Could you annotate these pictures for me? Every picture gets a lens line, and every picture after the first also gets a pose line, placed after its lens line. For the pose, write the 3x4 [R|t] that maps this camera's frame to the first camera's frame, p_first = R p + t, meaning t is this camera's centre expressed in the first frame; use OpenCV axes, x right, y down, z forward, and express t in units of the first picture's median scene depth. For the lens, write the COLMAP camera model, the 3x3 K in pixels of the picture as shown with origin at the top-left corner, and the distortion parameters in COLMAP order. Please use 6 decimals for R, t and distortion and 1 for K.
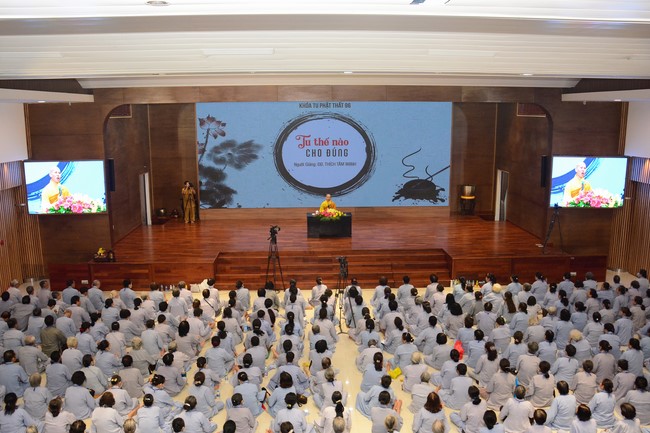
lens RADIAL K [[570.1, 0, 321.4], [0, 570.1, 214.3], [0, 0, 1]] dist [-0.131715, 0.062111]
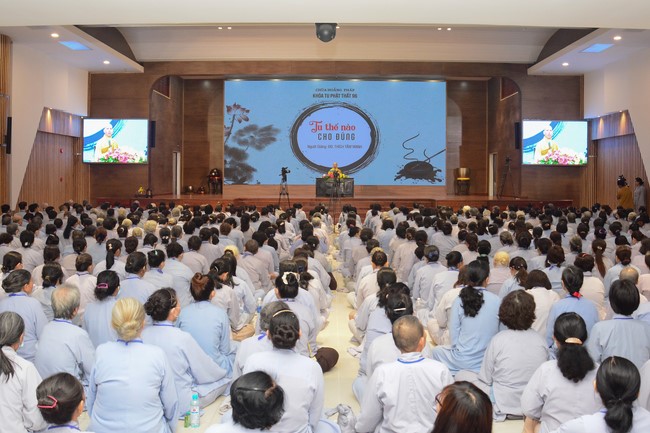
lens RADIAL K [[619.1, 0, 323.7], [0, 619.1, 179.1], [0, 0, 1]] dist [-0.125795, 0.000000]
pose [[0.998771, 0.009658, -0.048610, 0.046049], [-0.018568, 0.982311, -0.186332, 0.210354], [0.045950, 0.187006, 0.981284, -0.208242]]
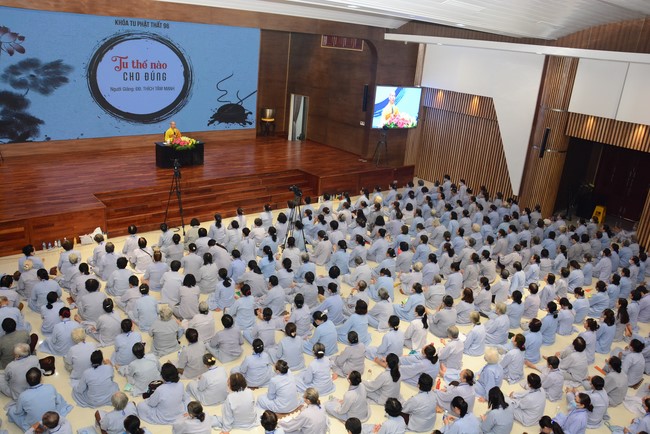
lens RADIAL K [[524.4, 0, 330.8], [0, 524.4, 223.6], [0, 0, 1]] dist [-0.133786, 0.110205]
pose [[0.777399, -0.142034, 0.612762, -0.307389], [0.027033, 0.980817, 0.193050, -0.025034], [-0.628426, -0.133512, 0.766326, 0.130348]]
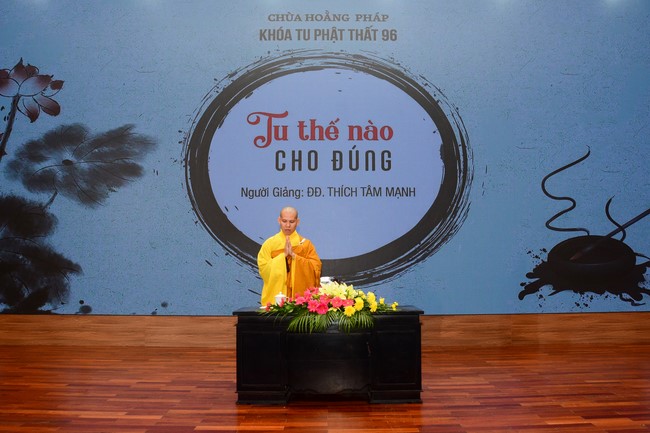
lens RADIAL K [[524.4, 0, 342.0], [0, 524.4, 252.1], [0, 0, 1]] dist [-0.133786, 0.110205]
pose [[0.999842, 0.001845, -0.017659, 0.021445], [-0.006058, 0.970355, -0.241607, 0.027964], [0.016689, 0.241676, 0.970213, 0.703054]]
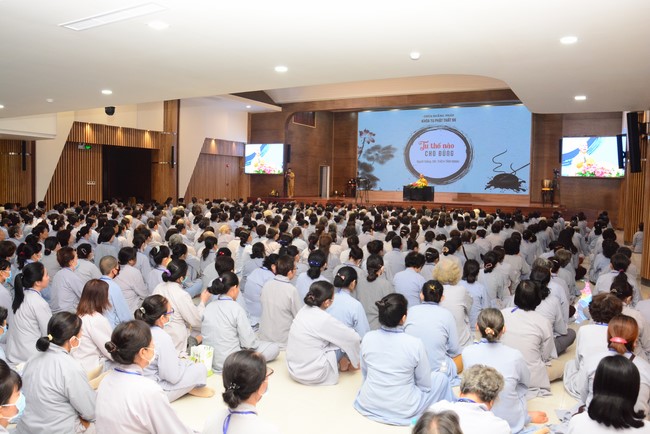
lens RADIAL K [[524.4, 0, 318.0], [0, 524.4, 220.6], [0, 0, 1]] dist [-0.133786, 0.110205]
pose [[0.850353, 0.056379, -0.523184, 0.448381], [-0.120910, 0.988576, -0.089990, 0.215327], [0.512134, 0.139782, 0.847455, -0.240686]]
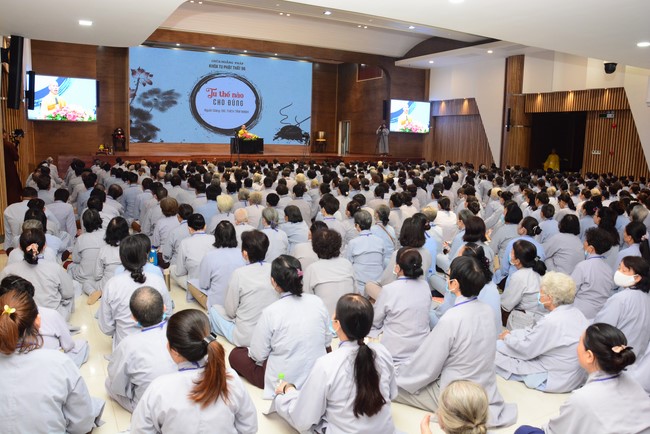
lens RADIAL K [[524.4, 0, 330.6], [0, 524.4, 219.3], [0, 0, 1]] dist [-0.133786, 0.110205]
pose [[0.890919, -0.038088, 0.452562, -0.346393], [0.053789, 0.998313, -0.021870, 0.211700], [-0.450965, 0.043827, 0.891465, -0.199983]]
